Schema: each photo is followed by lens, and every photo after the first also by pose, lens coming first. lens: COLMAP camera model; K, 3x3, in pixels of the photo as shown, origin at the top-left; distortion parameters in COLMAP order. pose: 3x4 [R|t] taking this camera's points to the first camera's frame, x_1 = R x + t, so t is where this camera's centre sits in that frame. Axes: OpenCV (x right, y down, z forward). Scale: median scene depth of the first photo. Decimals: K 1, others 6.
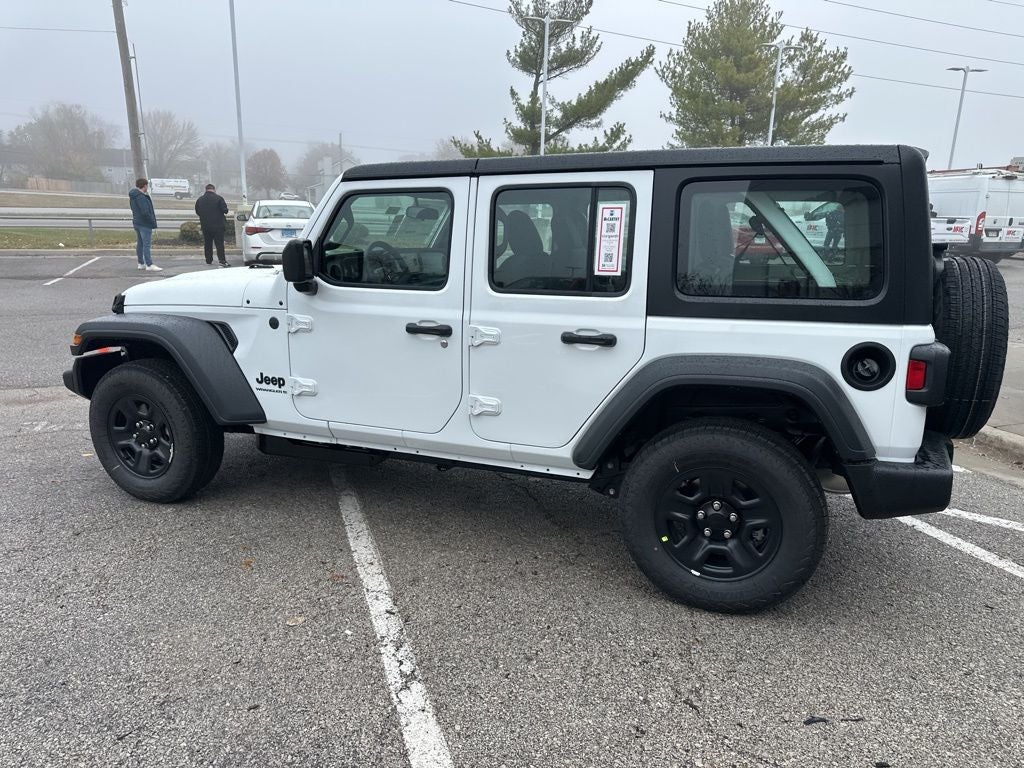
lens RADIAL K [[718.1, 0, 512.0], [0, 718.1, 384.0], [0, 0, 1]] dist [0.049337, -0.056313]
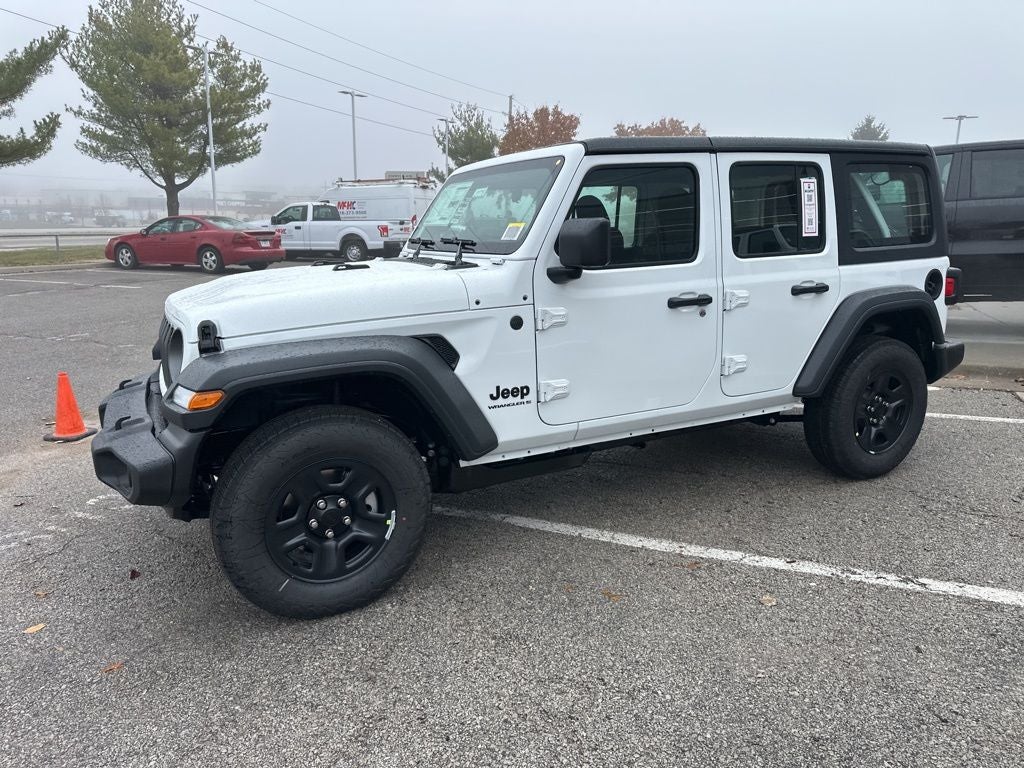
lens RADIAL K [[718.2, 0, 512.1], [0, 718.2, 374.7], [0, 0, 1]] dist [0.047001, -0.052665]
pose [[0.668688, -0.176352, 0.722327, -0.929169], [0.194015, 0.979195, 0.059457, -0.074060], [-0.717784, 0.100384, 0.688991, 0.431366]]
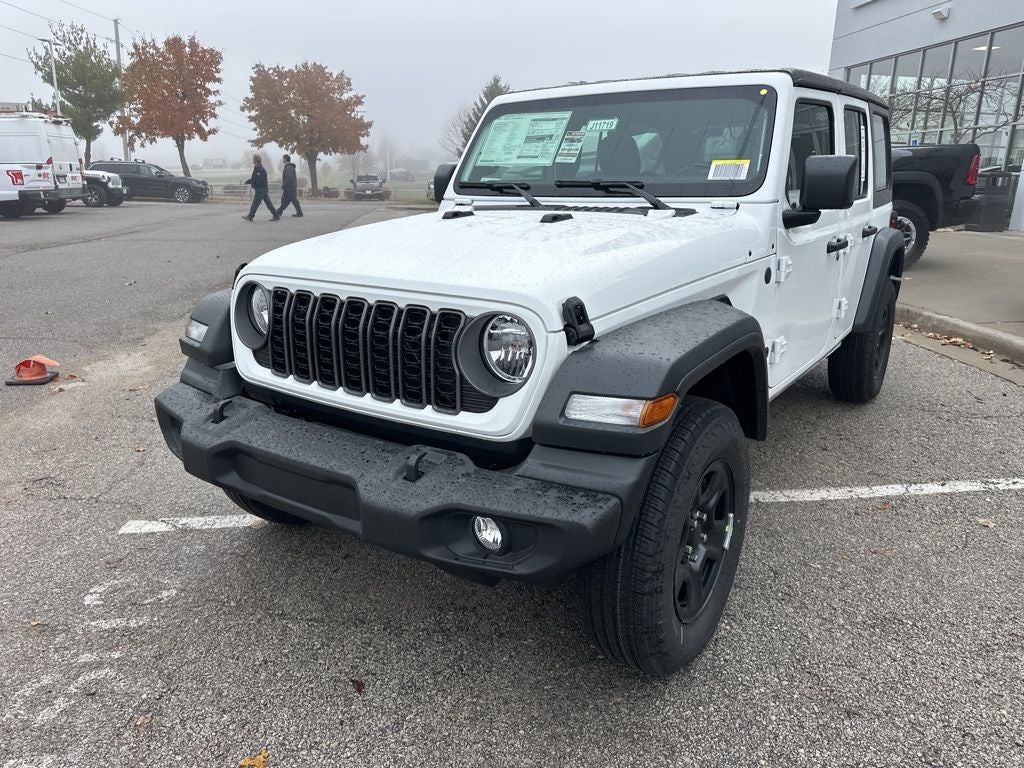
lens RADIAL K [[724.7, 0, 515.6], [0, 724.7, 373.0], [0, 0, 1]] dist [0.004899, -0.004457]
pose [[0.235540, -0.275475, 0.932006, -1.084796], [0.229232, 0.947677, 0.222175, -0.208993], [-0.944444, 0.161314, 0.286363, 1.029586]]
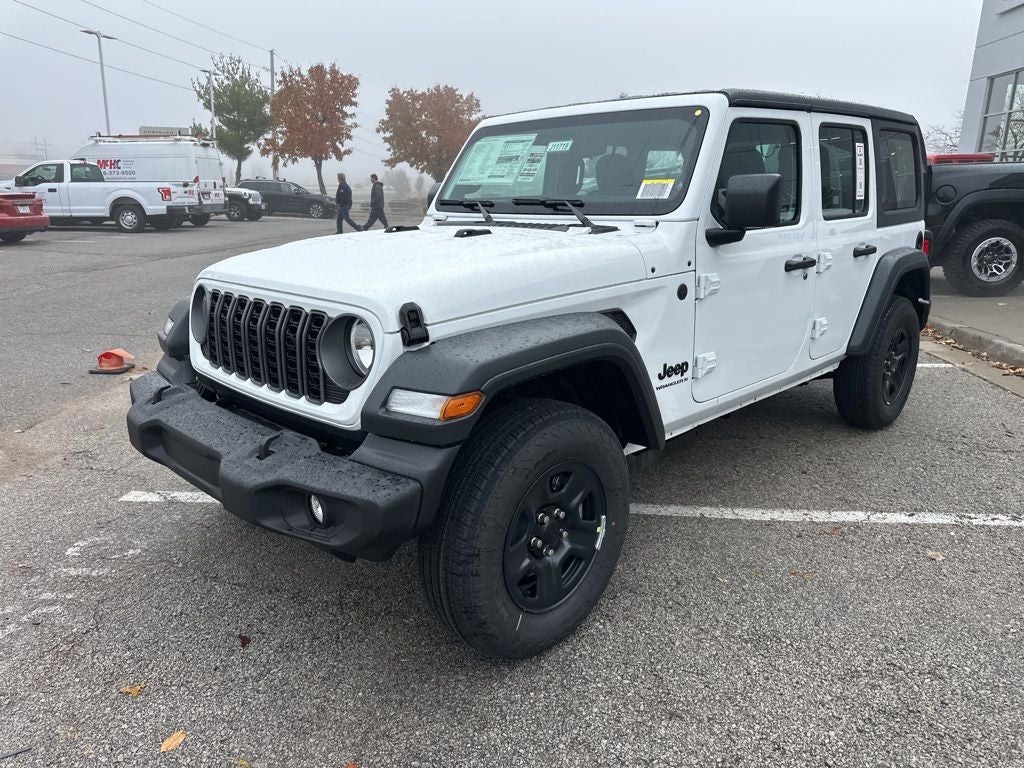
lens RADIAL K [[721.3, 0, 514.2], [0, 721.3, 374.3], [0, 0, 1]] dist [0.027544, -0.030866]
pose [[0.401137, -0.242727, 0.883274, -1.067610], [0.218841, 0.961726, 0.164899, -0.160918], [-0.889493, 0.127150, 0.438902, 0.824069]]
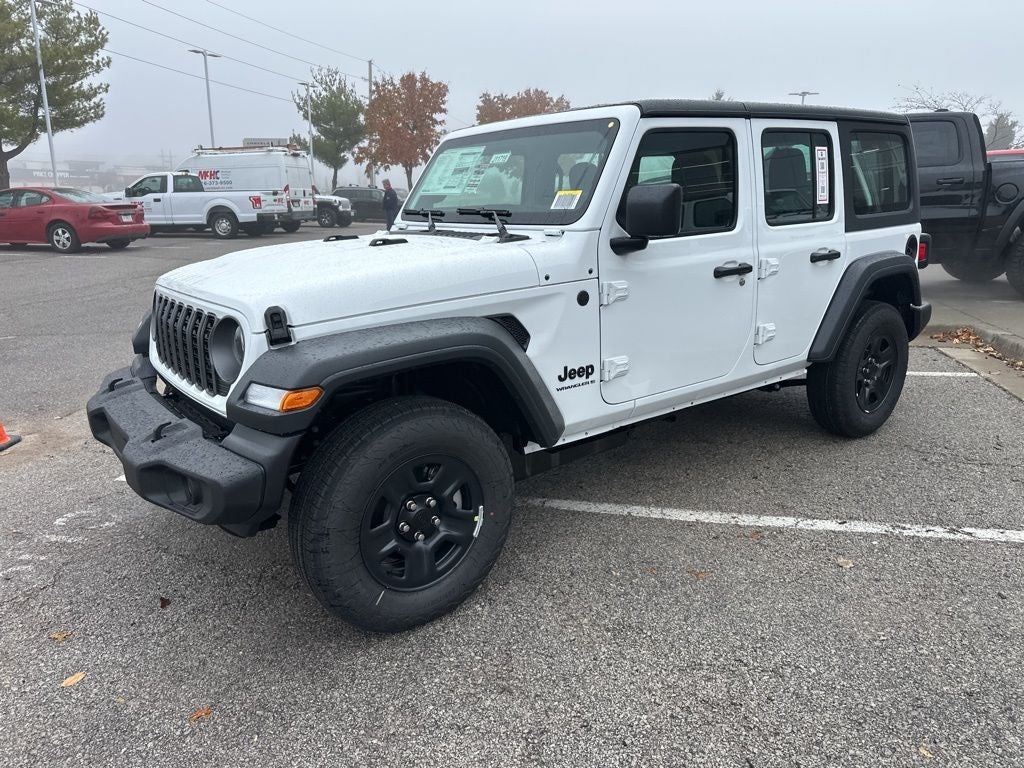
lens RADIAL K [[718.1, 0, 512.0], [0, 718.1, 384.0], [0, 0, 1]] dist [0.049337, -0.056313]
pose [[0.518197, -0.242597, 0.820133, -1.019490], [0.221927, 0.964222, 0.144996, -0.122230], [-0.825966, 0.106873, 0.553496, 0.630981]]
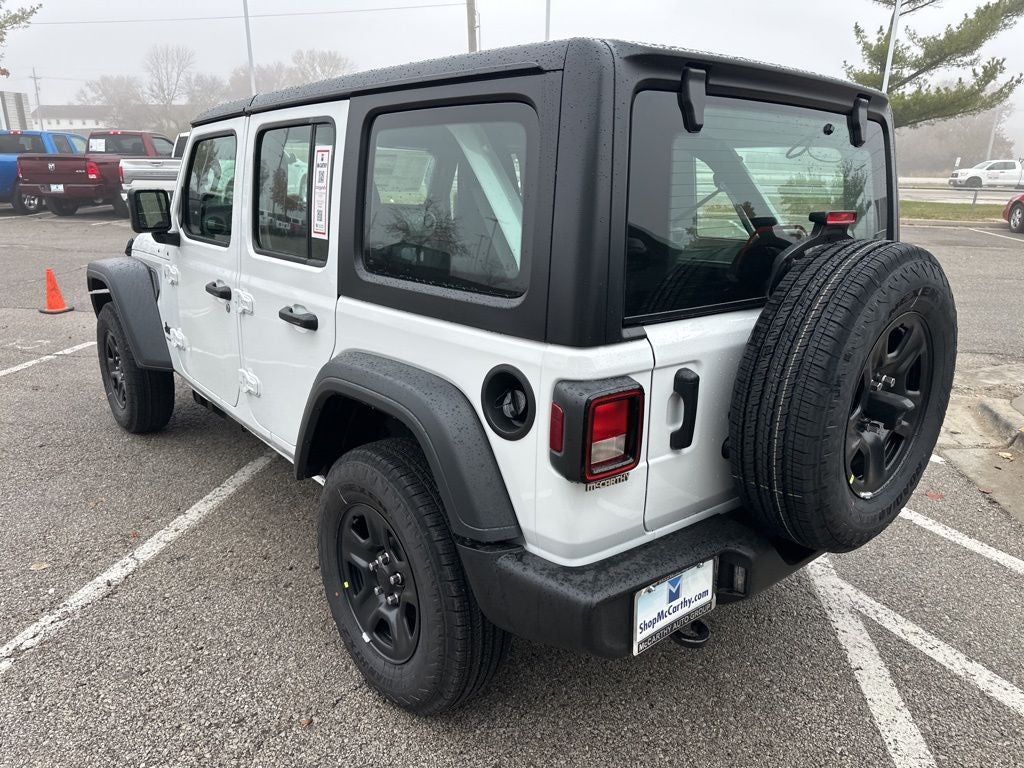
lens RADIAL K [[722.4, 0, 513.3], [0, 722.4, 383.3], [0, 0, 1]] dist [0.030546, -0.035908]
pose [[0.879790, 0.137344, -0.455089, 0.564716], [-0.115526, 0.990426, 0.075569, -0.063623], [0.461111, -0.013910, 0.887234, 0.319604]]
